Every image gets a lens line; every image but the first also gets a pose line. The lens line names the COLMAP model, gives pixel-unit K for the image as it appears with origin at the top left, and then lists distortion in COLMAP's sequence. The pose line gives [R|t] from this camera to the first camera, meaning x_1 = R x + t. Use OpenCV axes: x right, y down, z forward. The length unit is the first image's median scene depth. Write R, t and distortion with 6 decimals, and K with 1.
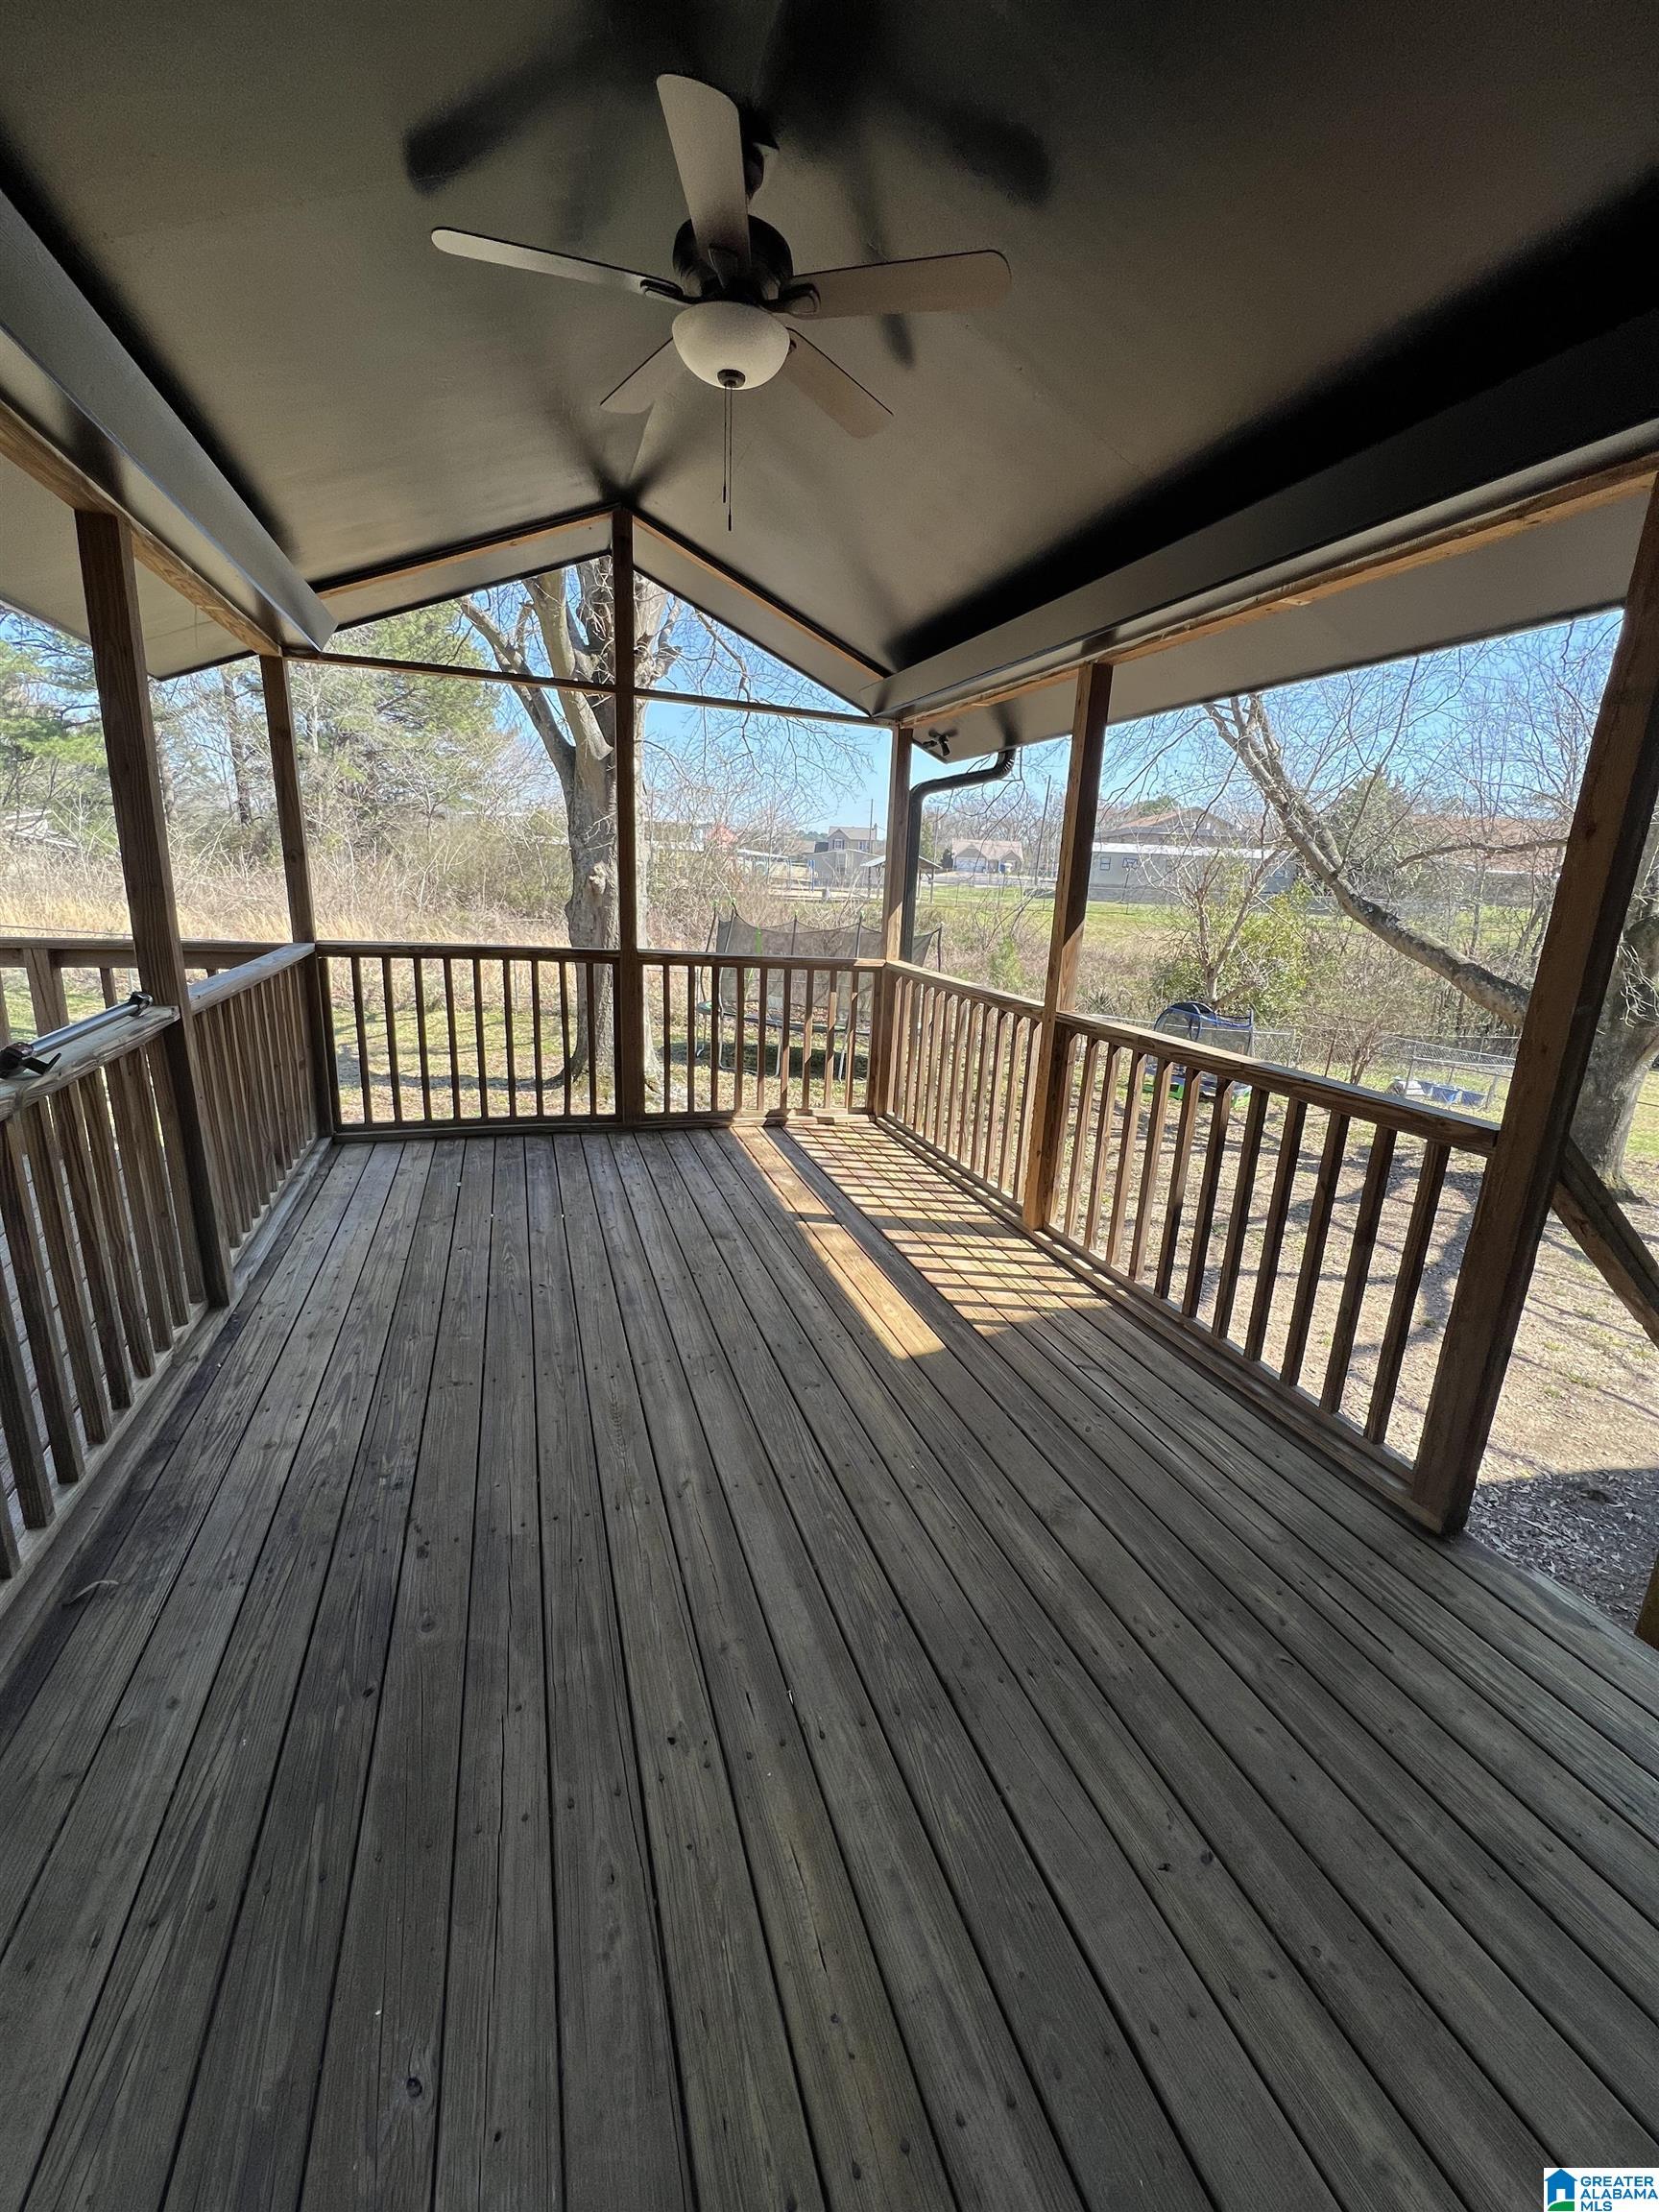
lens RADIAL K [[884.1, 0, 825.4], [0, 884.1, 1091.5], [0, 0, 1]] dist [0.000699, -0.000411]
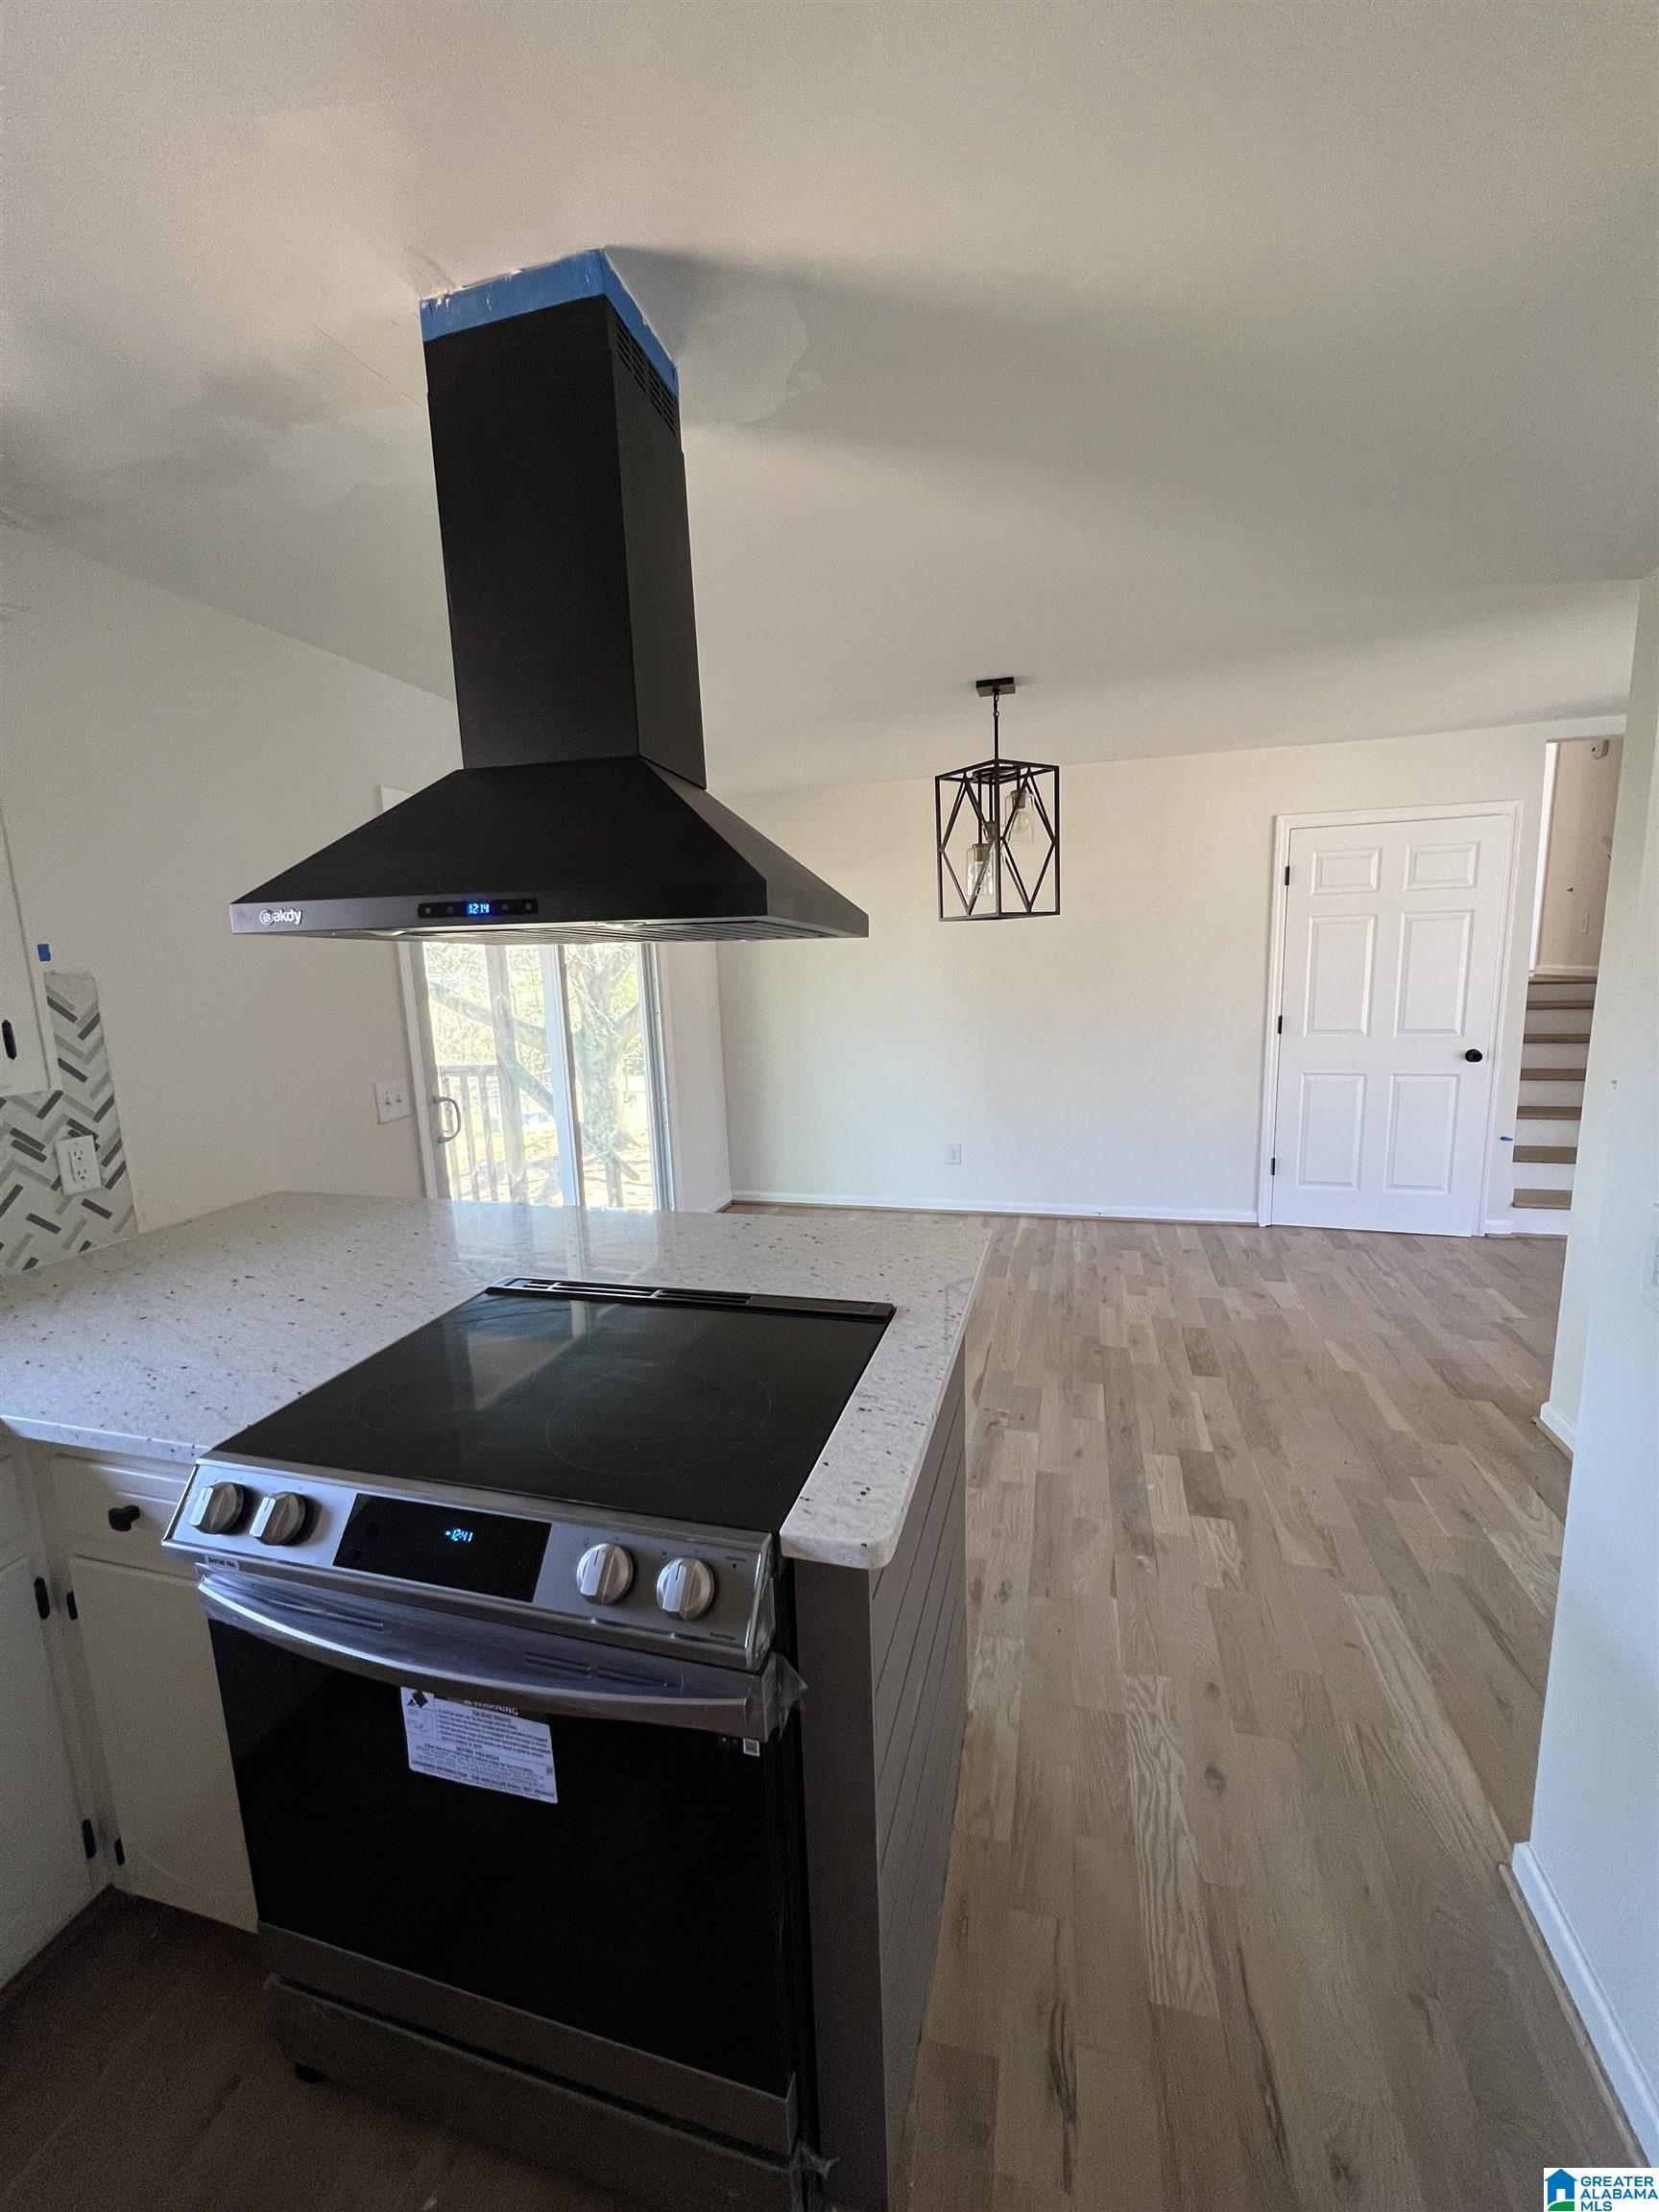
lens RADIAL K [[884.1, 0, 833.3], [0, 884.1, 1102.9], [0, 0, 1]] dist [0.000699, -0.000411]
pose [[0.564965, -0.194575, 0.801845, -0.398116], [0.253278, 0.965777, 0.055899, 0.115277], [-0.785280, 0.171509, 0.594912, -0.650360]]
